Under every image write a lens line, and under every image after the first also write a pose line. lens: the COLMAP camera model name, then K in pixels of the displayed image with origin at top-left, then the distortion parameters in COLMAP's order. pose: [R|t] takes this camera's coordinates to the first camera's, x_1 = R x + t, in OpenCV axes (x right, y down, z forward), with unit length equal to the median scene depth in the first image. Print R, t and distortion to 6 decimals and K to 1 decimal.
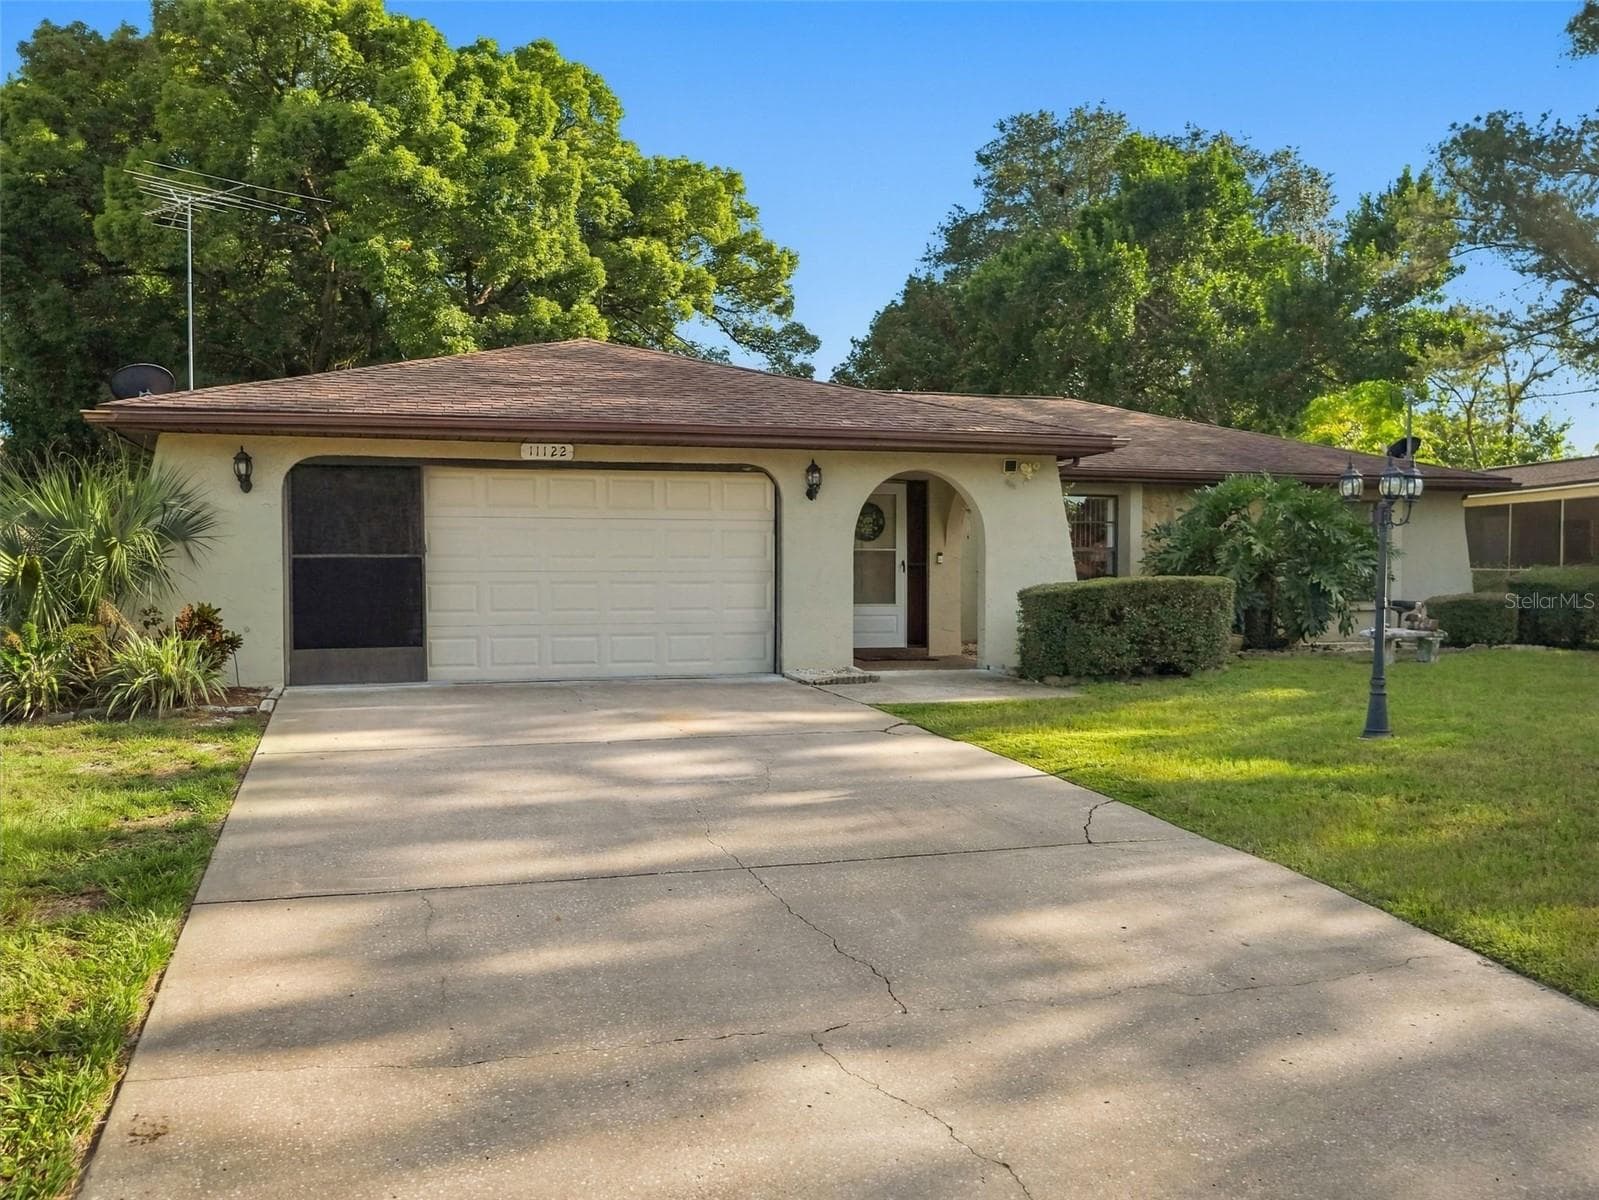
lens RADIAL K [[1336.0, 0, 799.9], [0, 1336.0, 604.4], [0, 0, 1]] dist [0.054085, -0.053615]
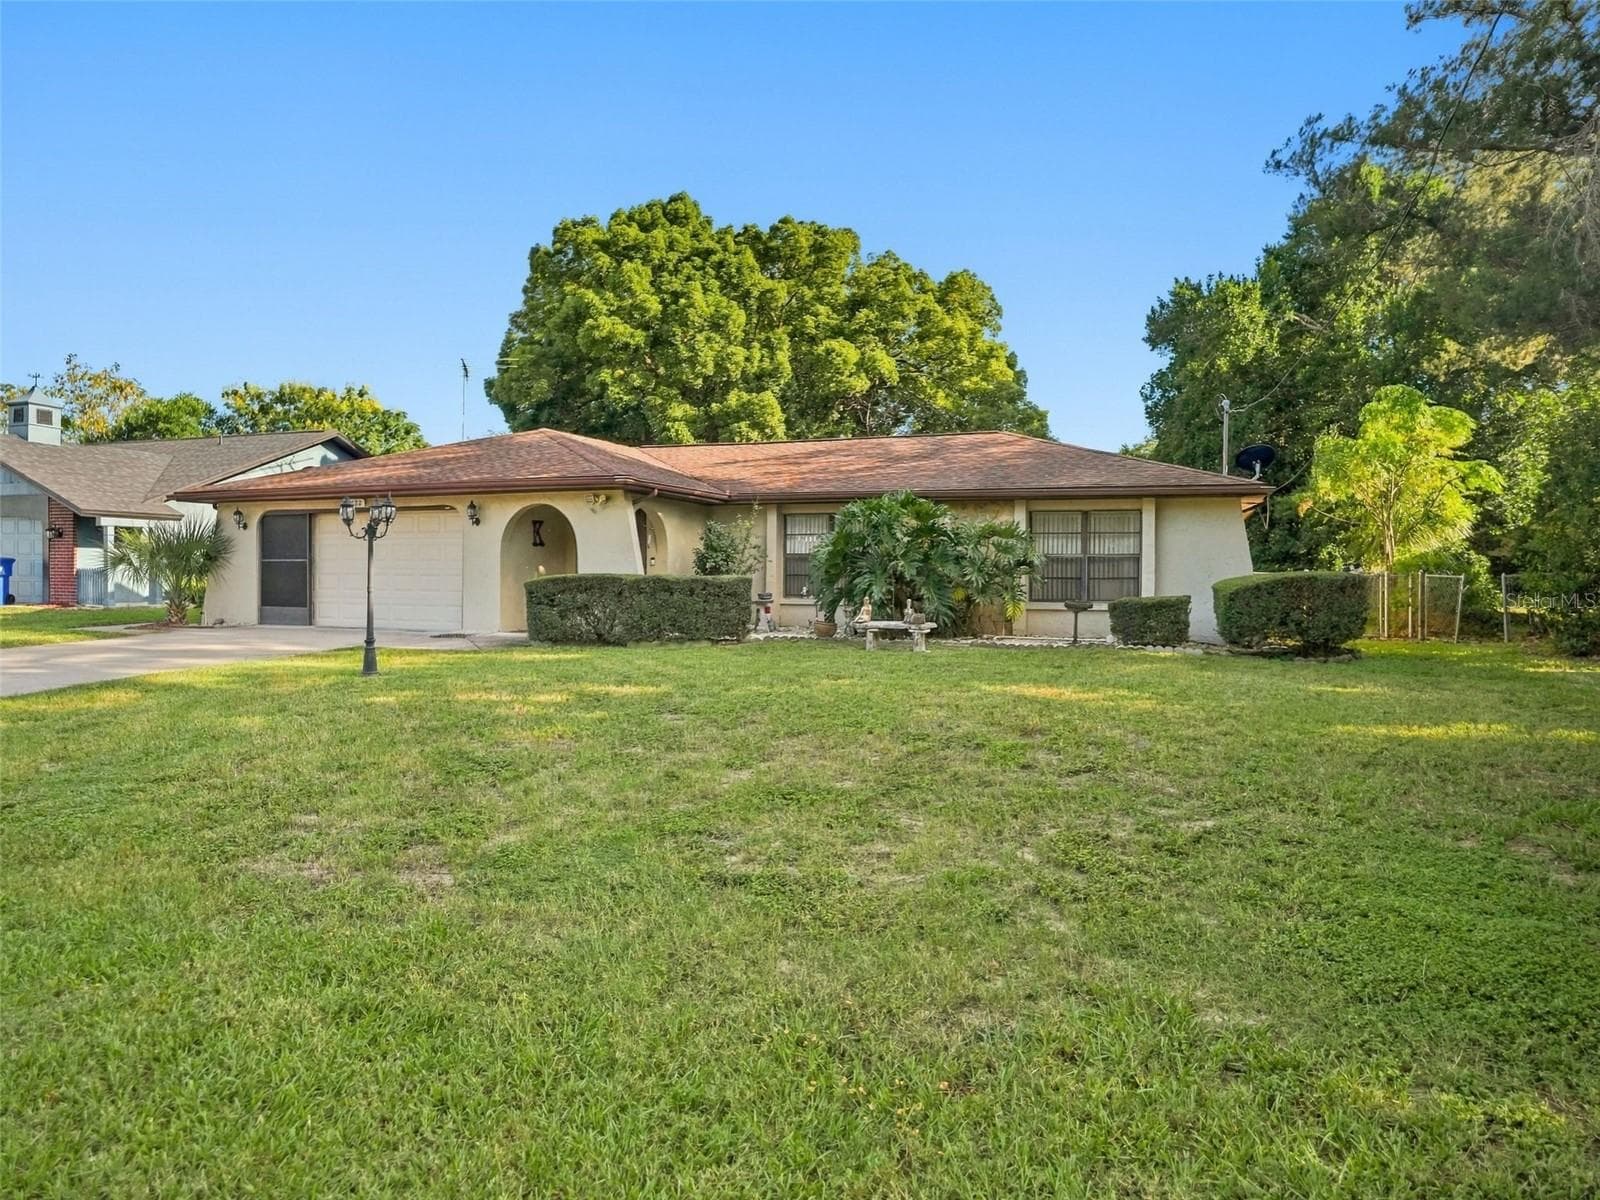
lens RADIAL K [[963.3, 0, 786.8], [0, 963.3, 607.6], [0, 0, 1]] dist [-0.015945, 0.001818]
pose [[0.787727, 0.029786, -0.615303, 0.585085], [-0.019686, 0.999537, 0.023184, -0.007467], [0.615709, -0.006150, 0.787949, 0.177887]]
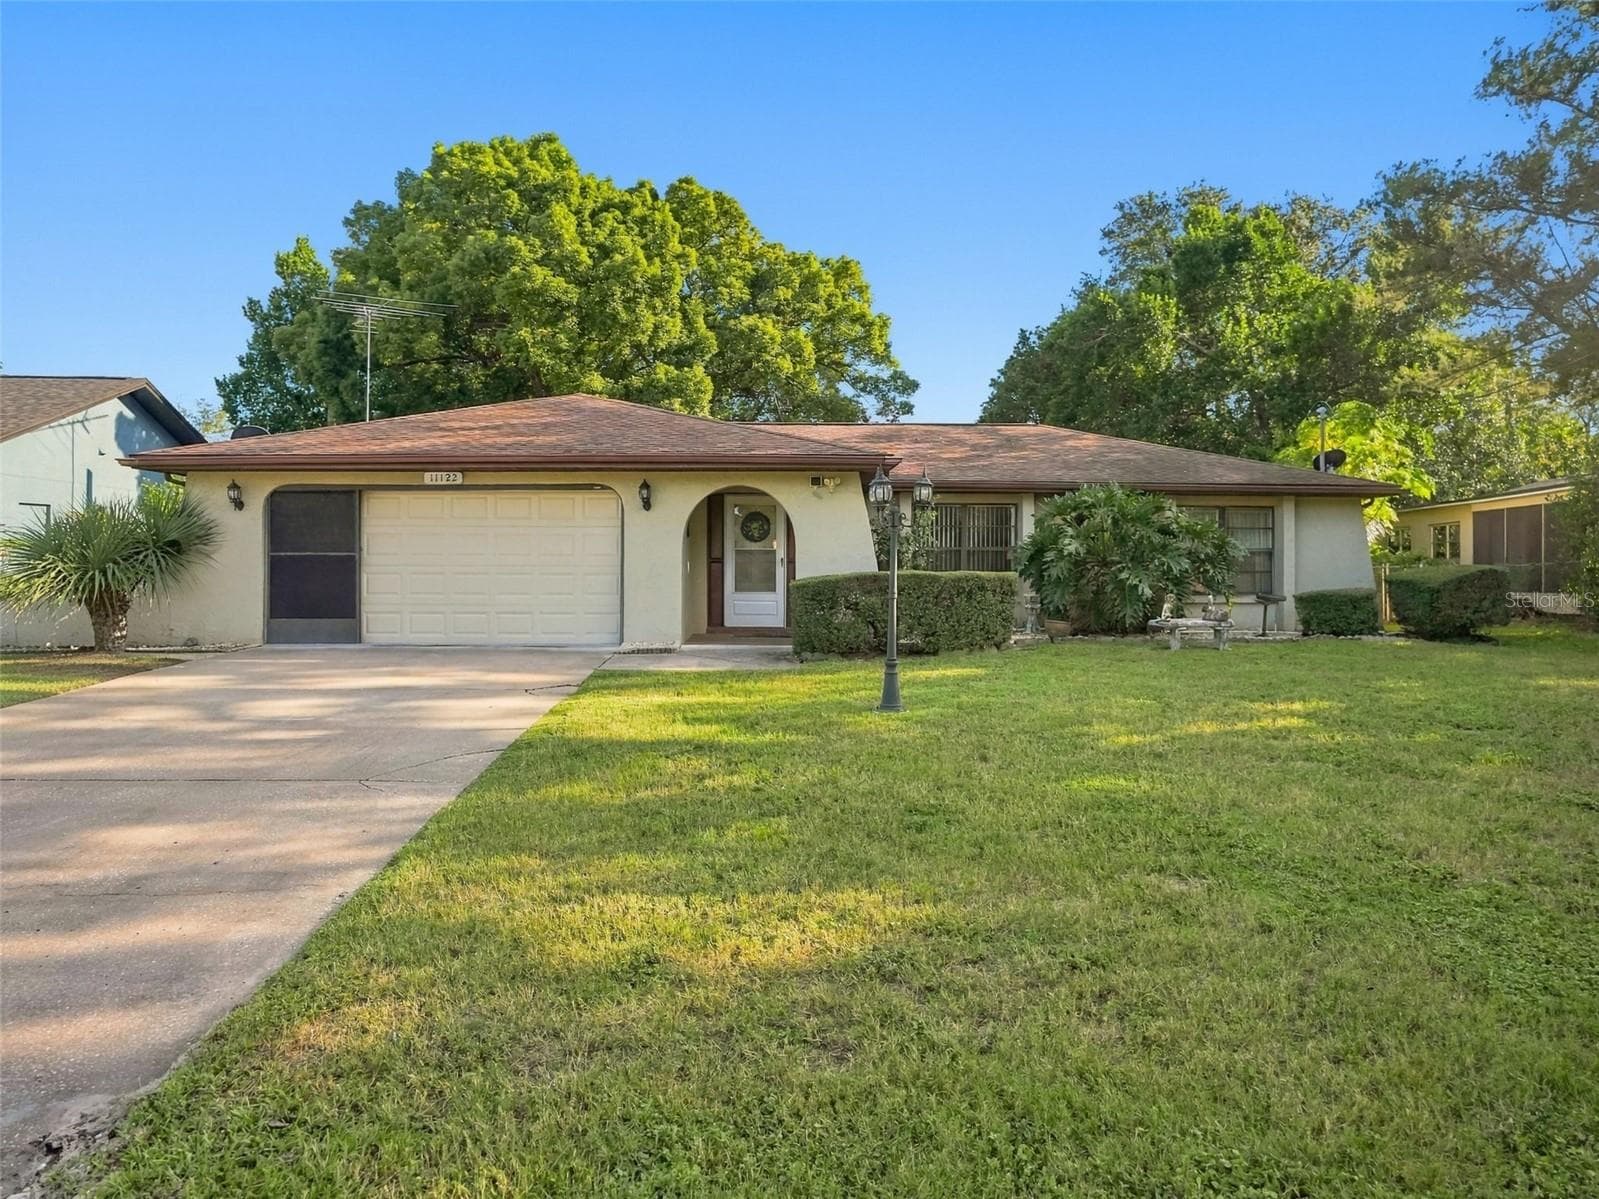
lens RADIAL K [[1030.0, 0, 792.1], [0, 1030.0, 544.9], [0, 0, 1]] dist [-0.022268, 0.007318]
pose [[0.961789, -0.002894, -0.273777, 0.237067], [-0.009379, 0.999009, -0.043509, -0.001877], [0.273632, 0.044414, 0.960809, 0.049212]]
